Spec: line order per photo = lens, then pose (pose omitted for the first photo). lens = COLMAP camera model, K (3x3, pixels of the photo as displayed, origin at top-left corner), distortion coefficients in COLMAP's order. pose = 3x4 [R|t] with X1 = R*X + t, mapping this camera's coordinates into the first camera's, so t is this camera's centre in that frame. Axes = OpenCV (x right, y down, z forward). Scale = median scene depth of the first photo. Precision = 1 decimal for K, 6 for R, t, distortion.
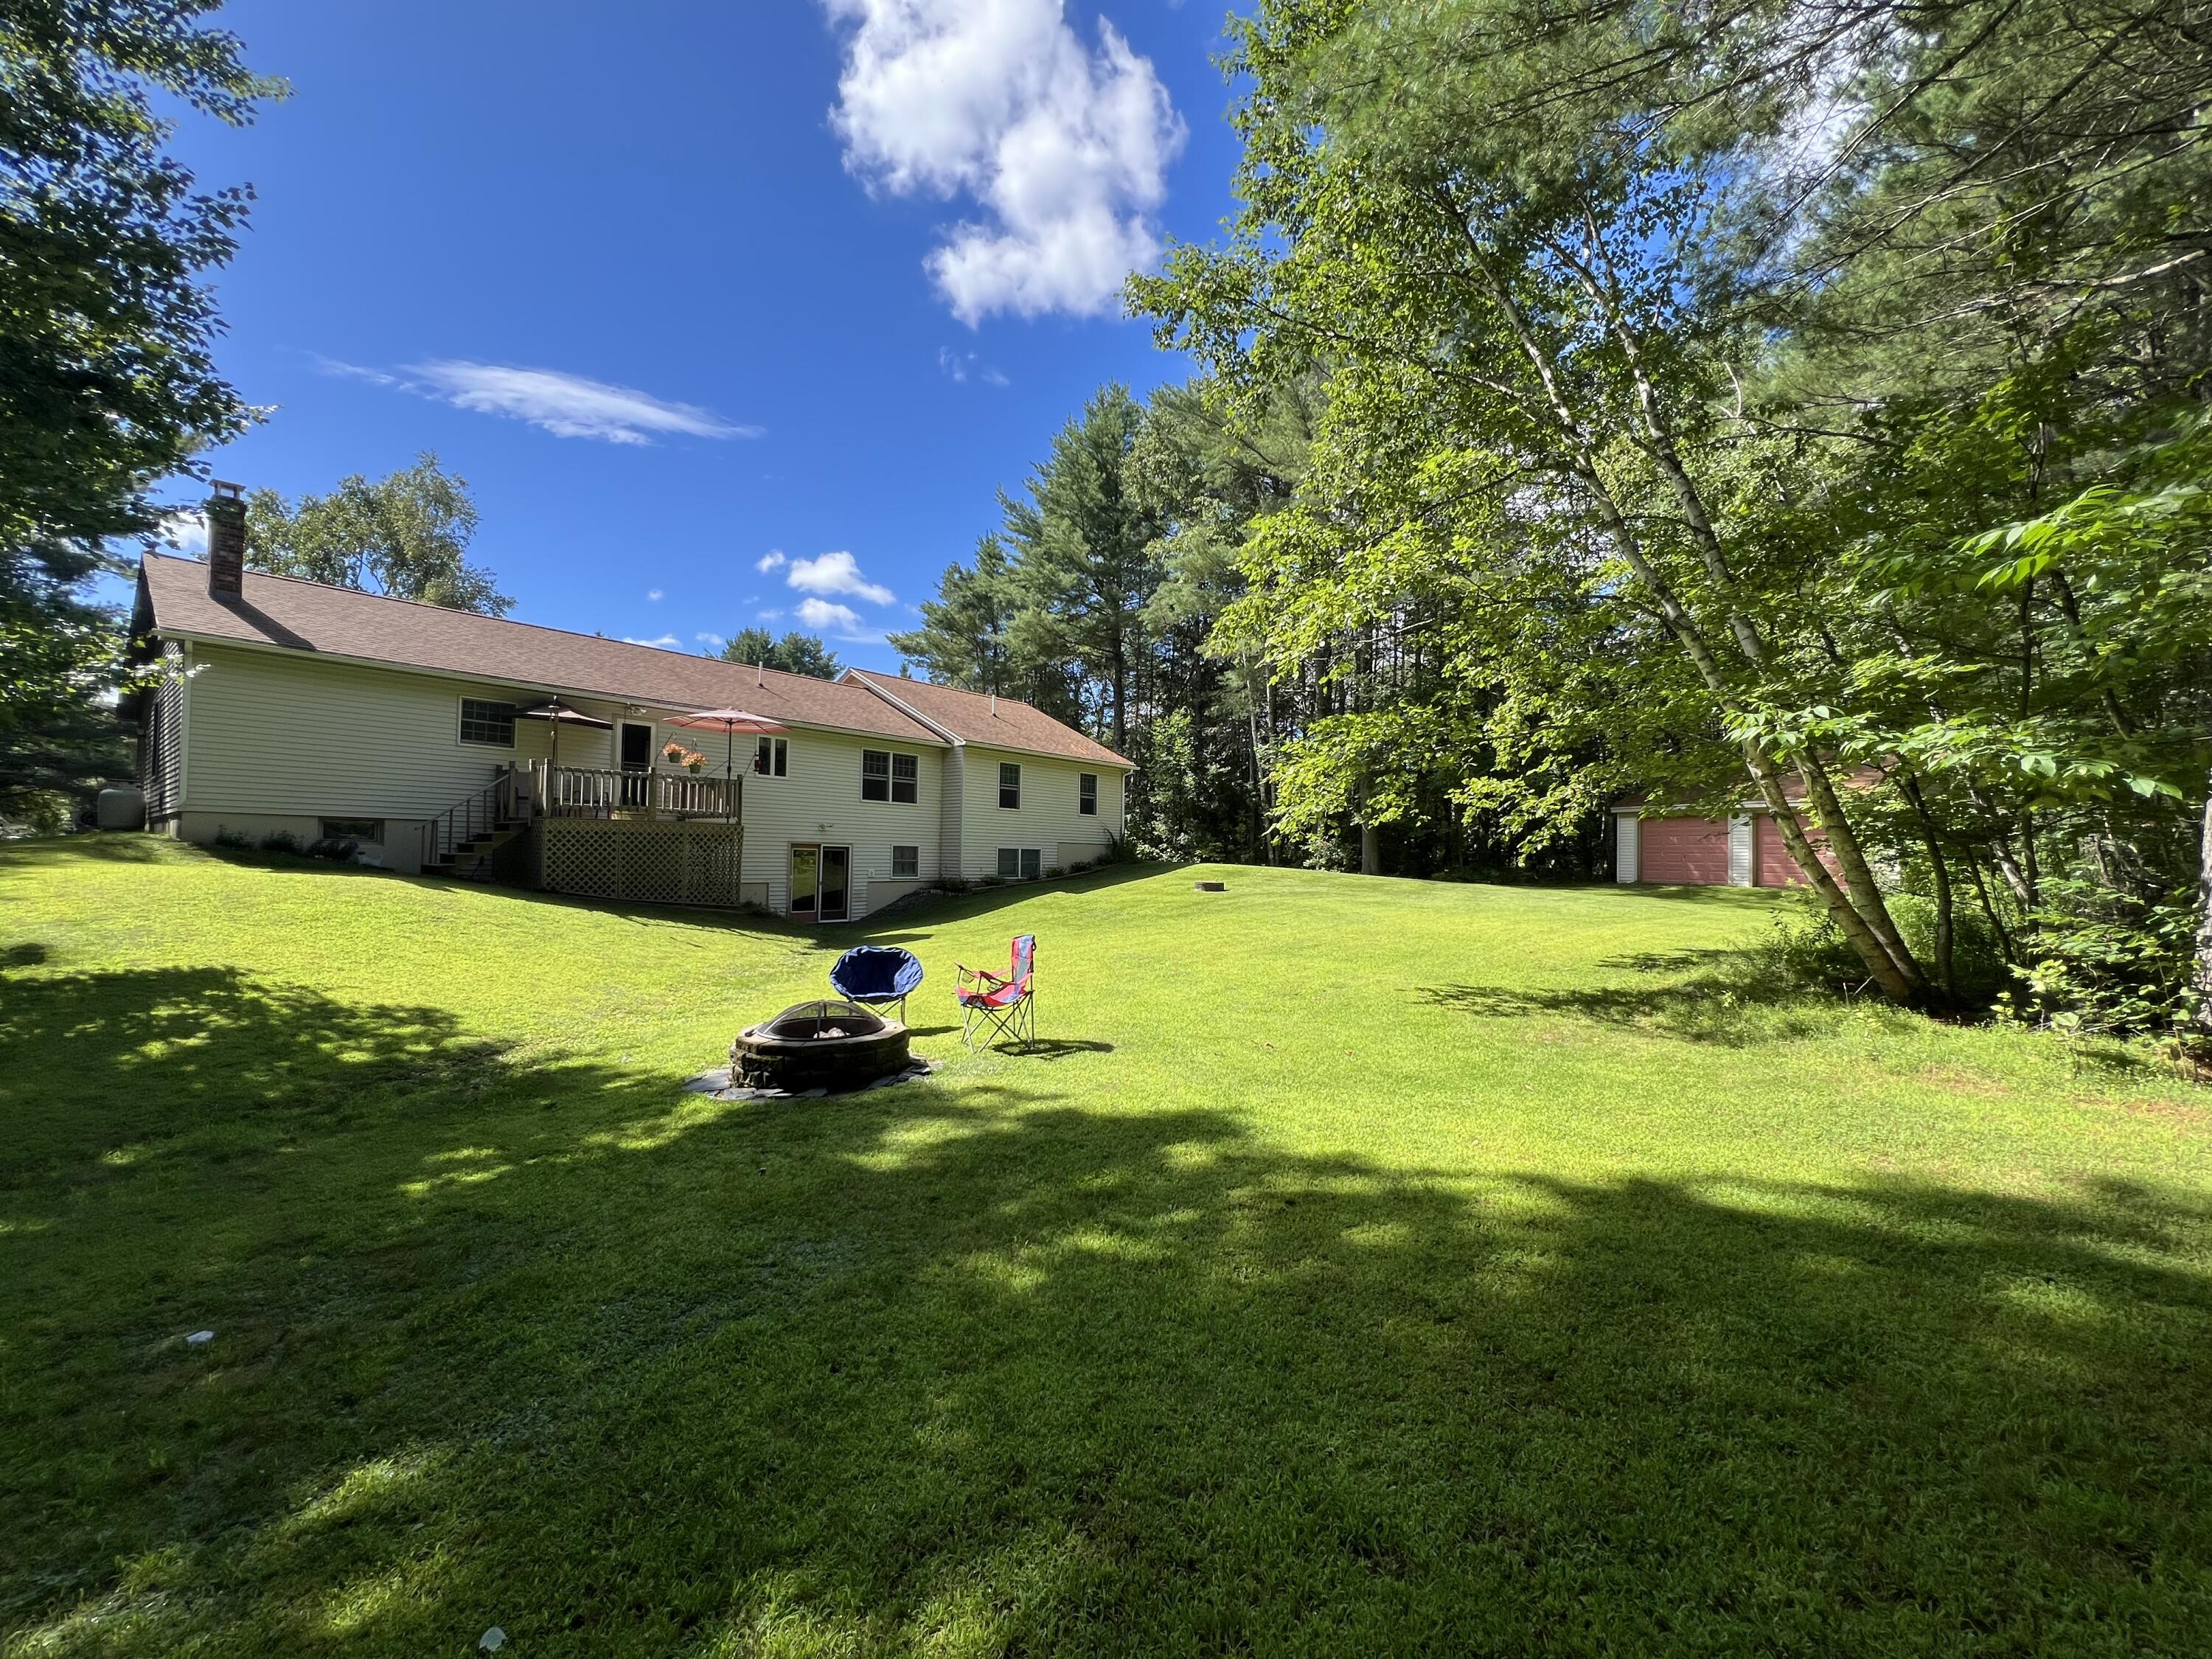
lens RADIAL K [[890.9, 0, 1106.0], [0, 890.9, 829.5], [0, 0, 1]] dist [0.000463, 0.000481]
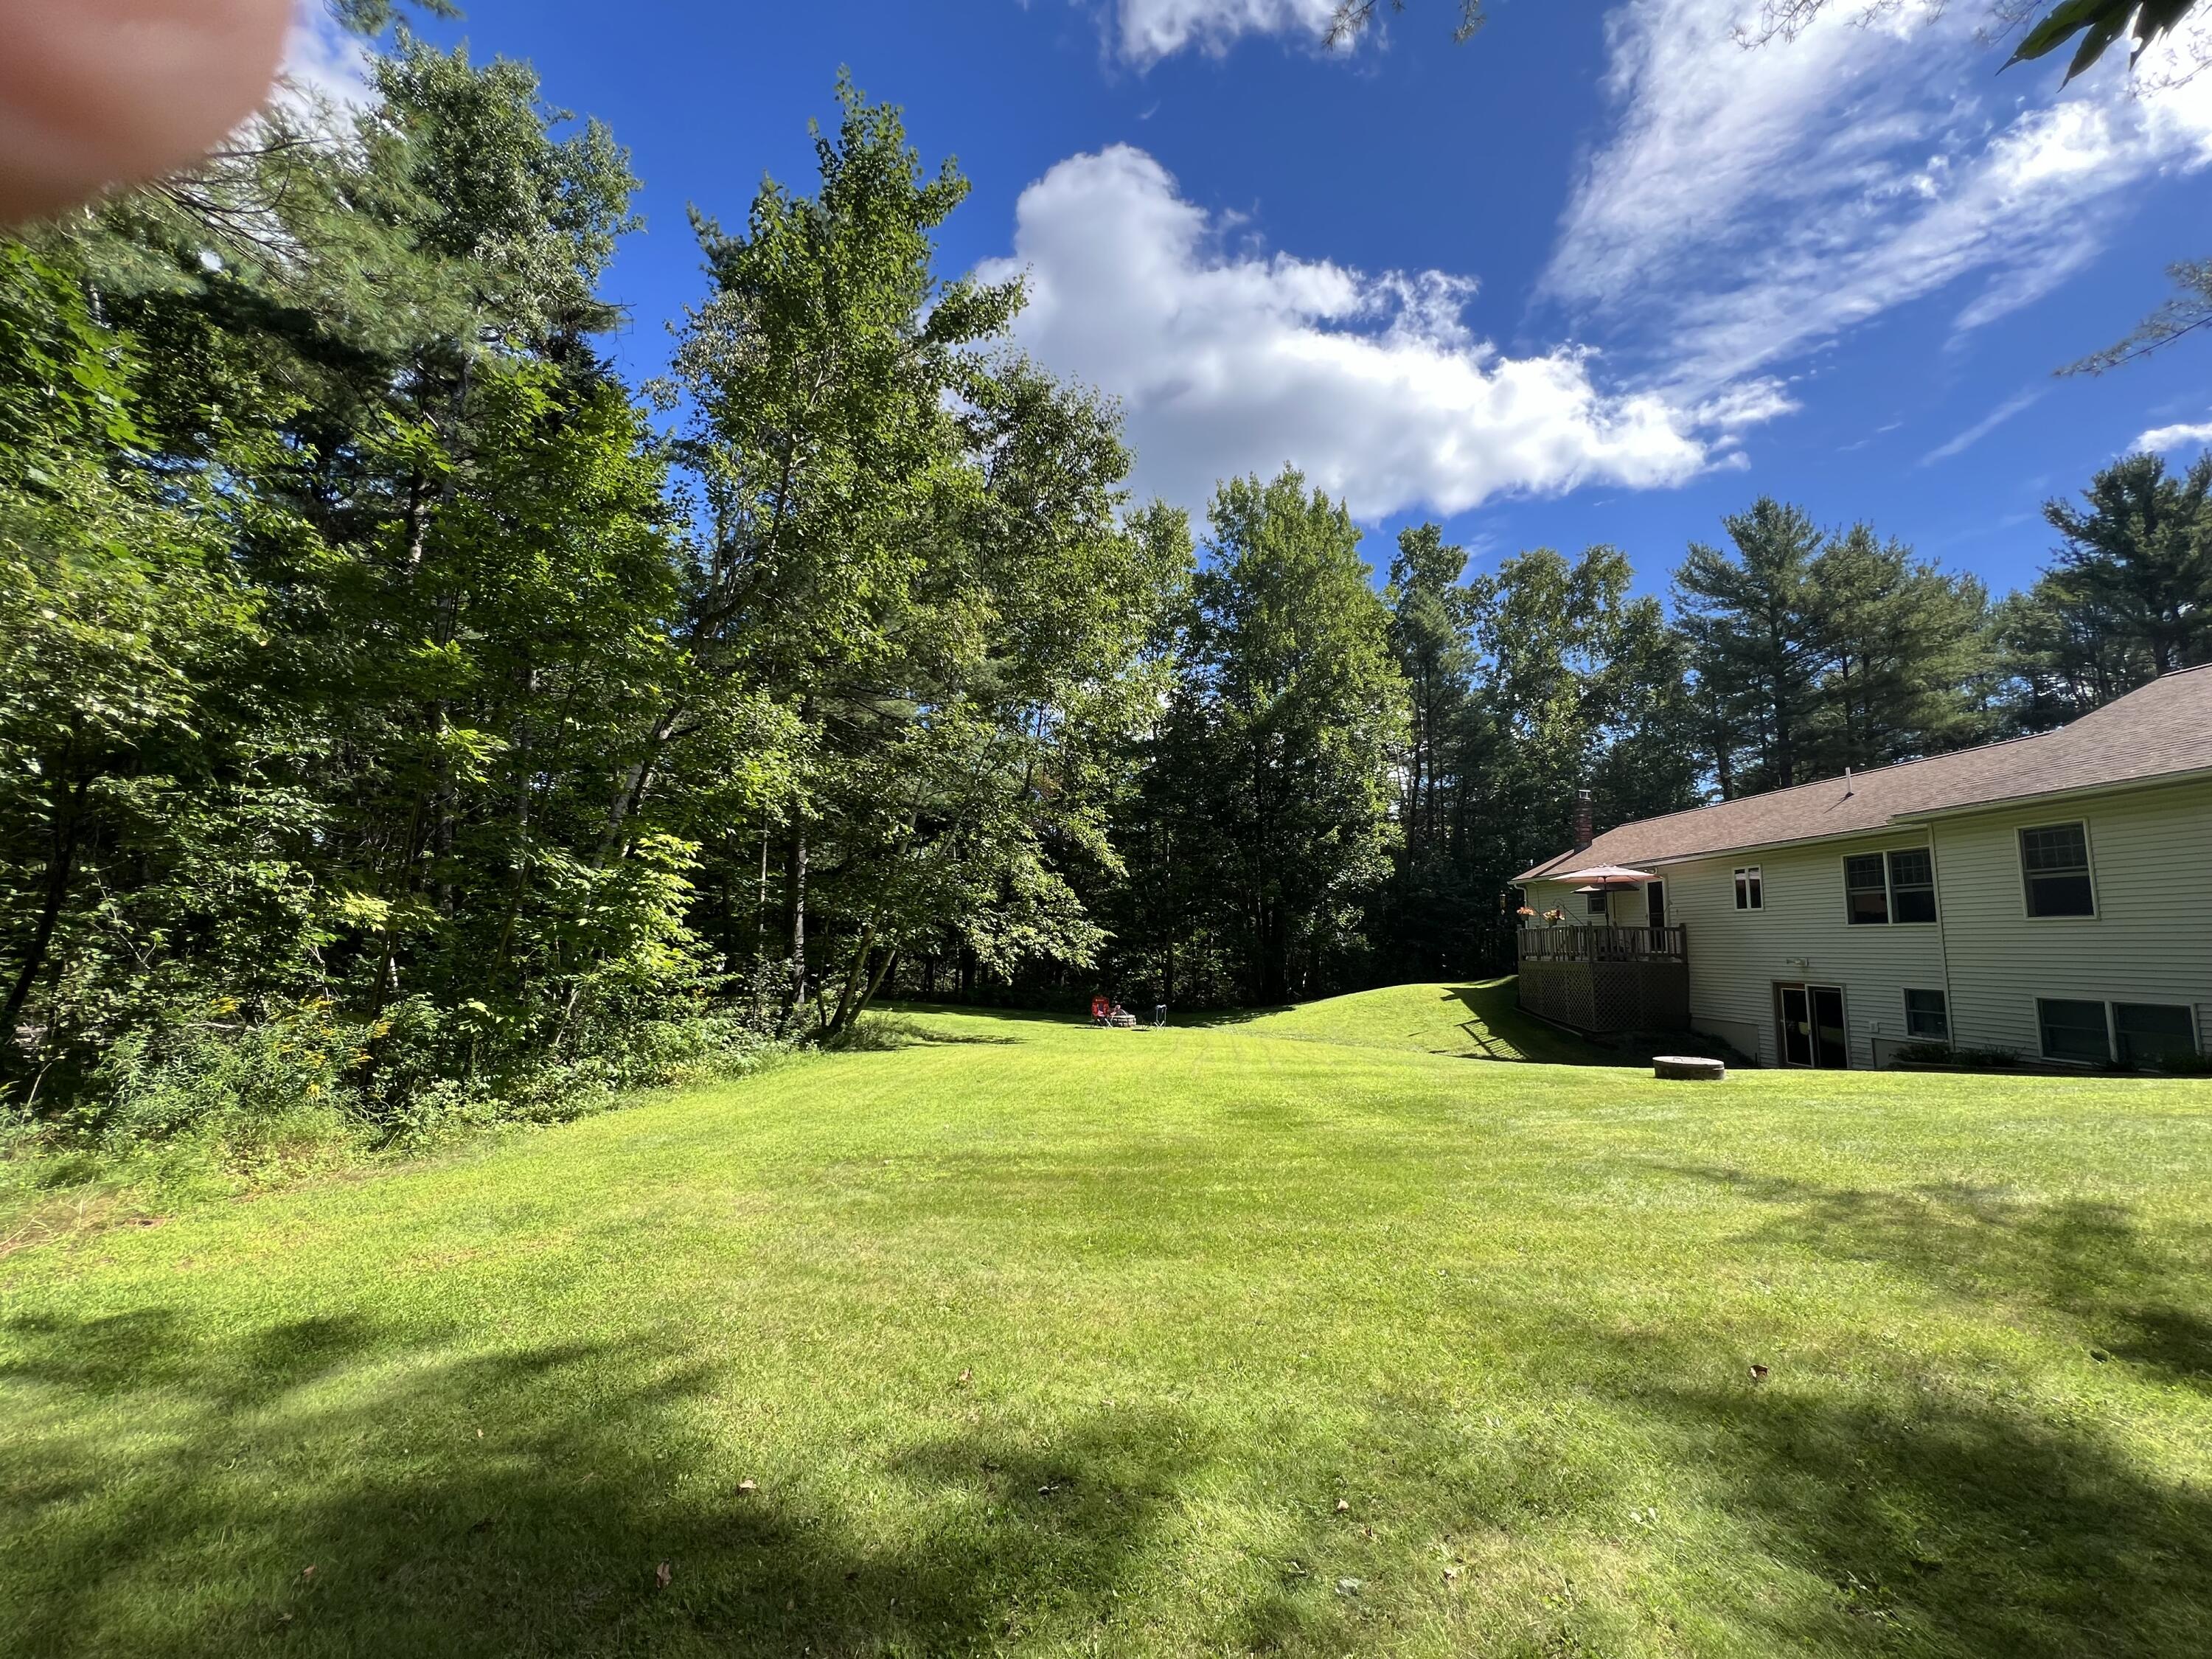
lens RADIAL K [[890.9, 0, 1106.0], [0, 890.9, 829.5], [0, 0, 1]] dist [0.000463, 0.000481]
pose [[-0.749450, -0.114487, -0.652087, 0.678475], [-0.007251, 0.986295, -0.164830, 0.015256], [0.662021, -0.118803, -0.740009, 1.133963]]
